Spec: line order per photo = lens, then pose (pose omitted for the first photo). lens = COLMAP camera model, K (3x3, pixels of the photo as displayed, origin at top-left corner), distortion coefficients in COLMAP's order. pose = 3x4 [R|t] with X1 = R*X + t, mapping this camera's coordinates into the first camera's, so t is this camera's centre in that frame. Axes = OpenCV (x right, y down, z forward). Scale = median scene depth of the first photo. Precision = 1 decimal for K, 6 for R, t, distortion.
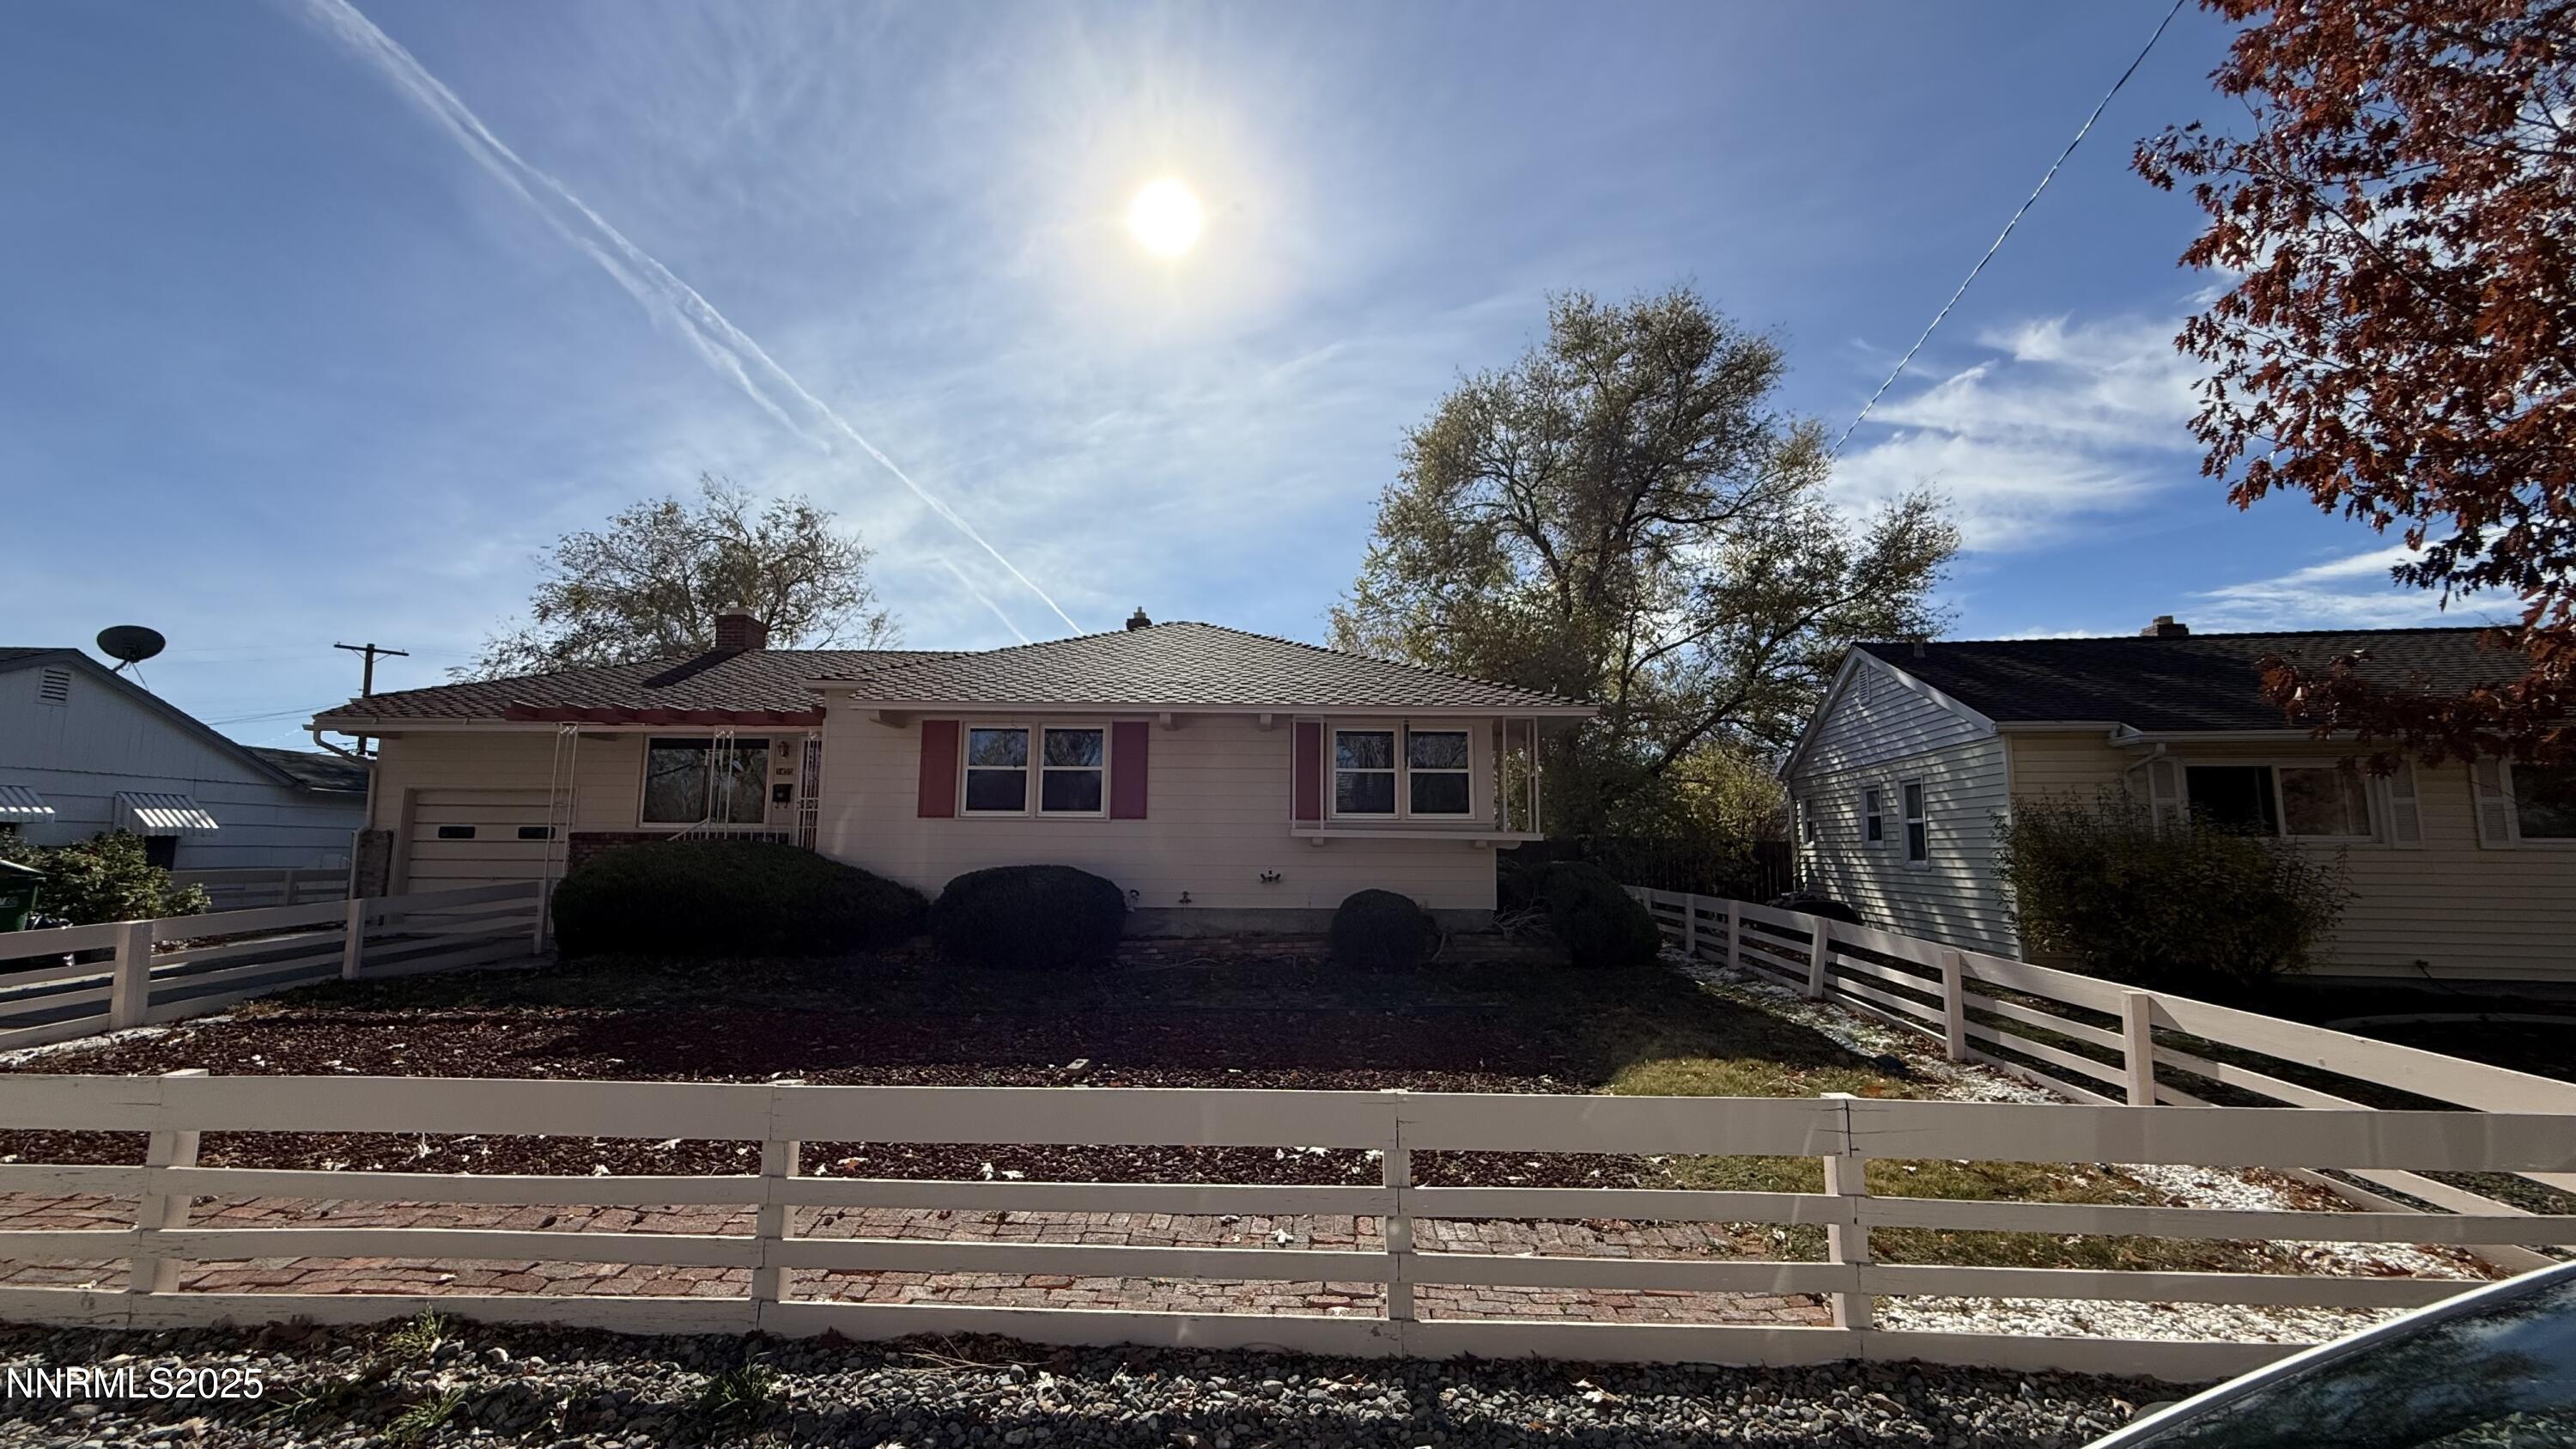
lens RADIAL K [[1040.9, 0, 1285.2], [0, 1040.9, 719.2], [0, 0, 1]] dist [-0.001992, -0.000015]
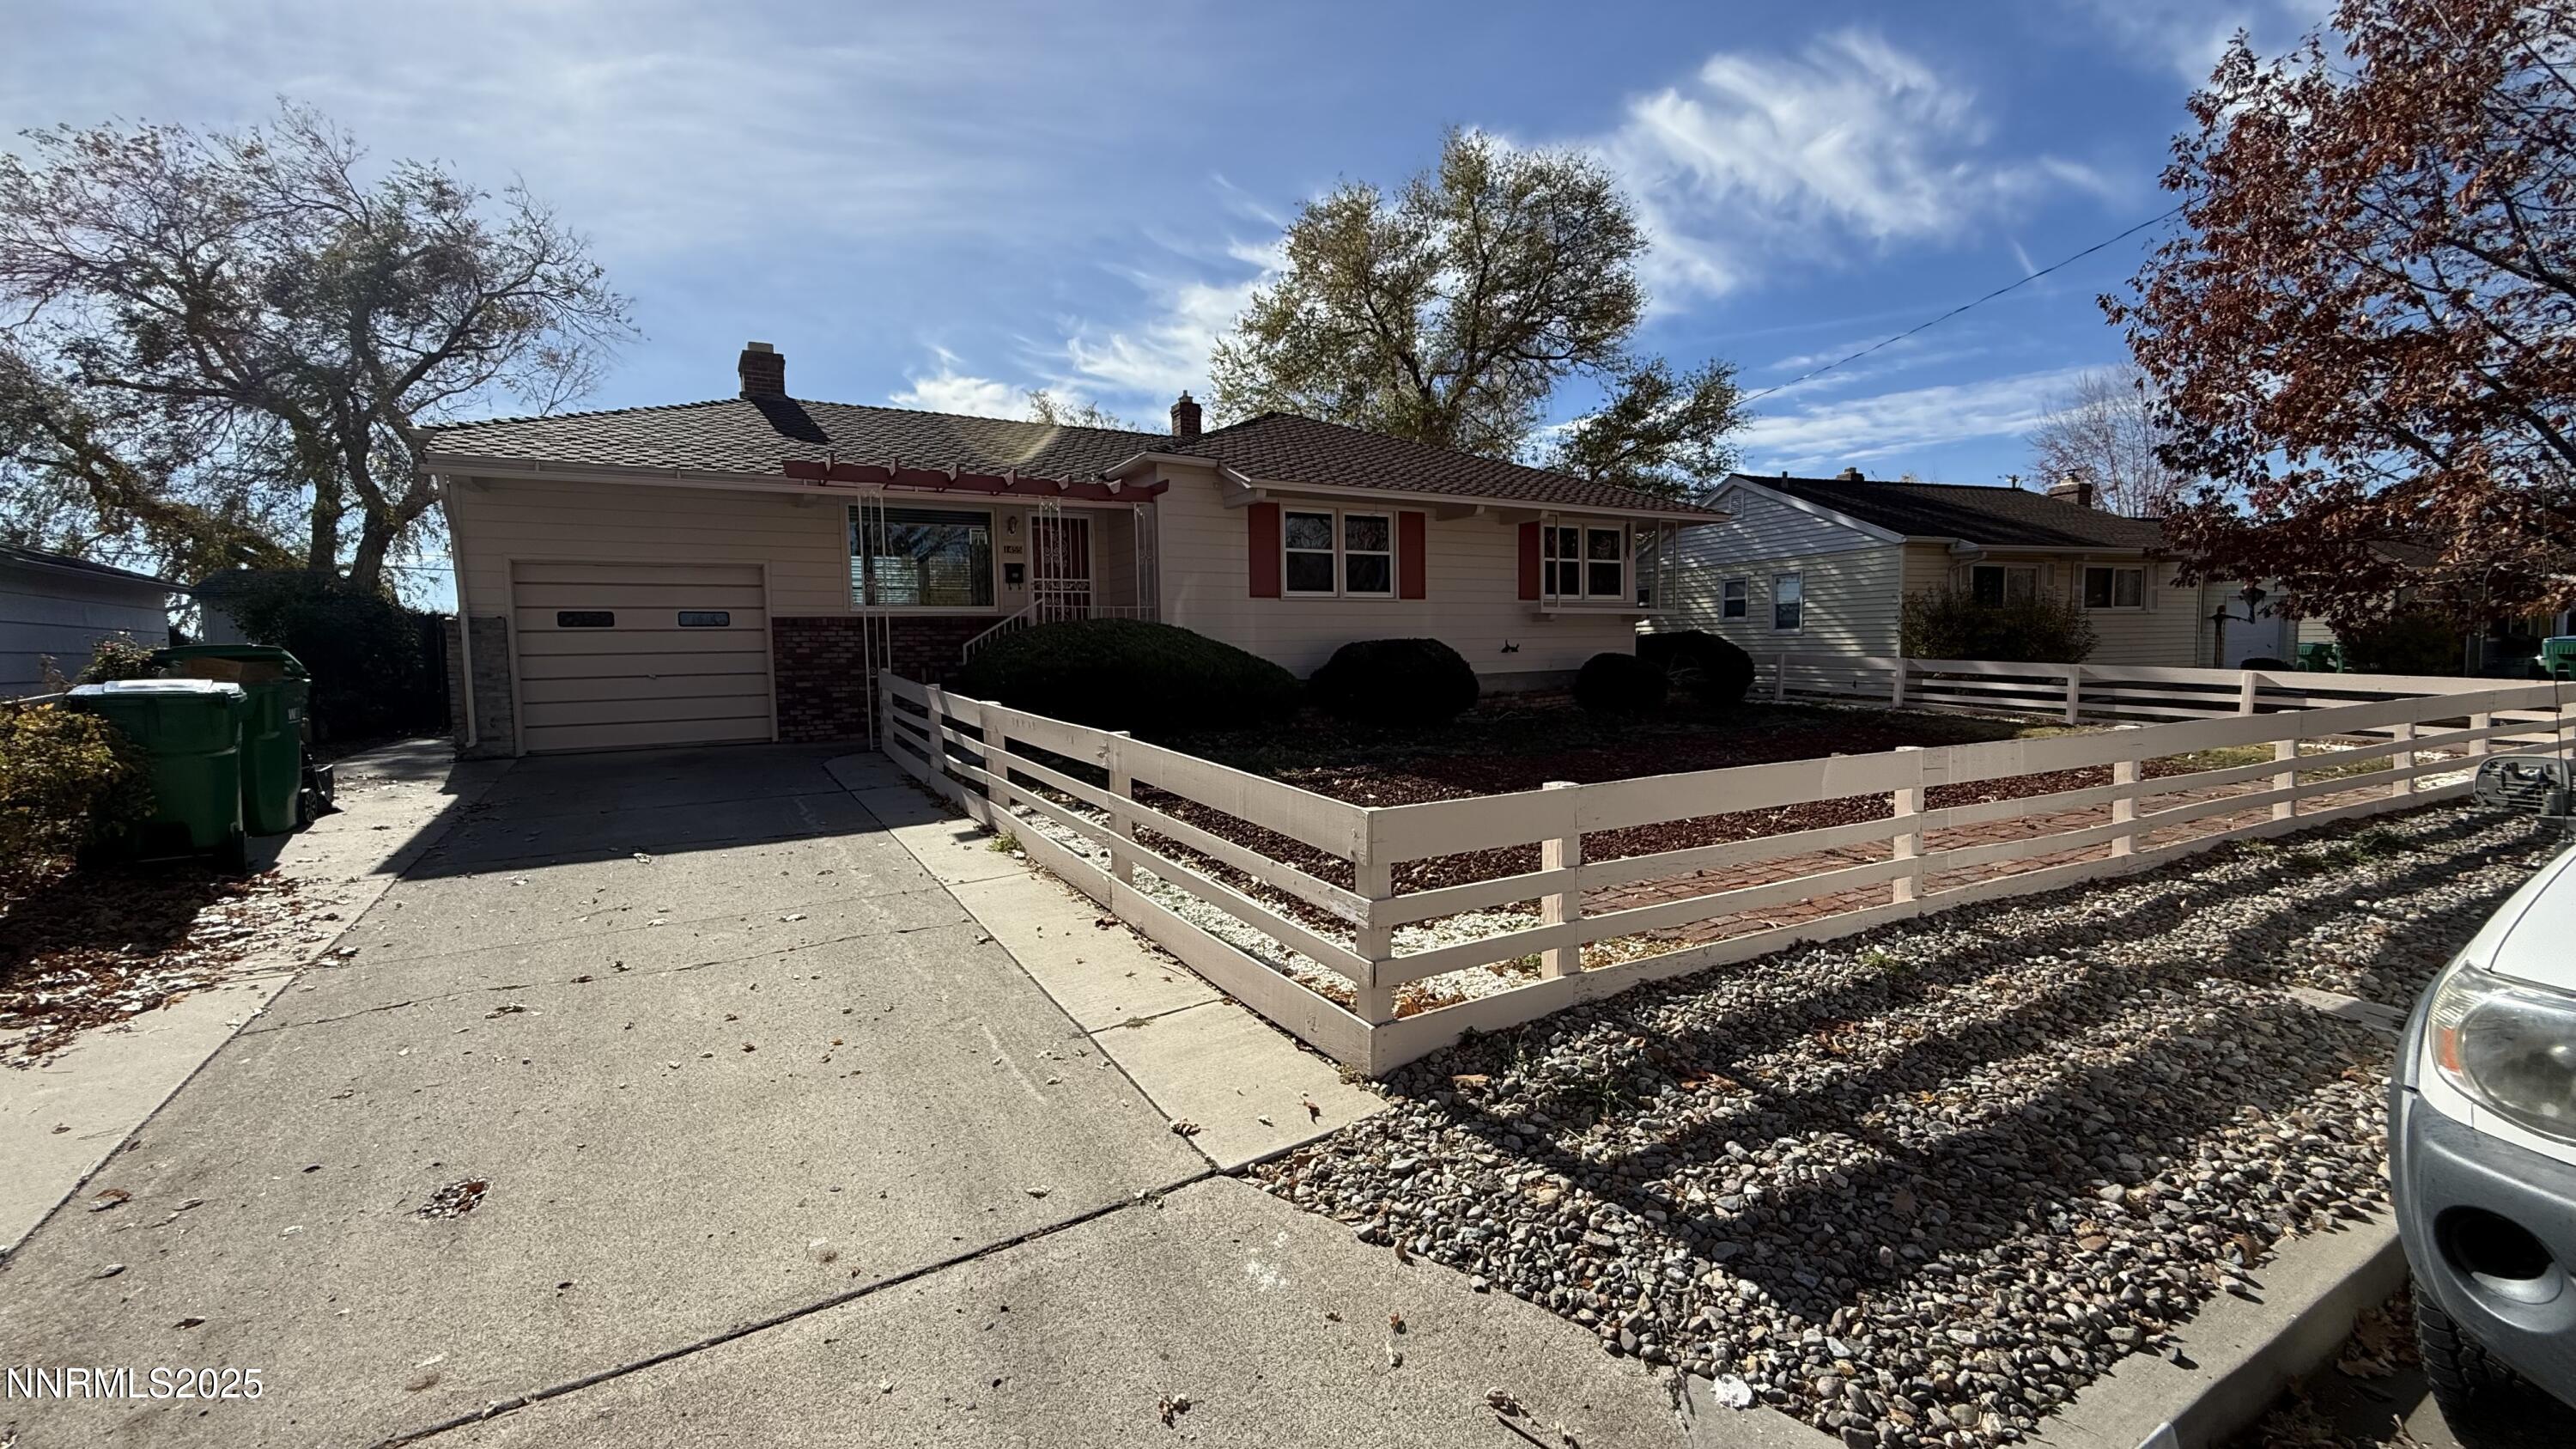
lens RADIAL K [[1025.6, 0, 1282.5], [0, 1025.6, 719.0], [0, 0, 1]] dist [0.002125, -0.000249]
pose [[0.860557, -0.057480, 0.506101, -0.835471], [-0.038798, 0.983329, 0.177650, 0.031548], [-0.507875, -0.172514, 0.843980, 0.111651]]
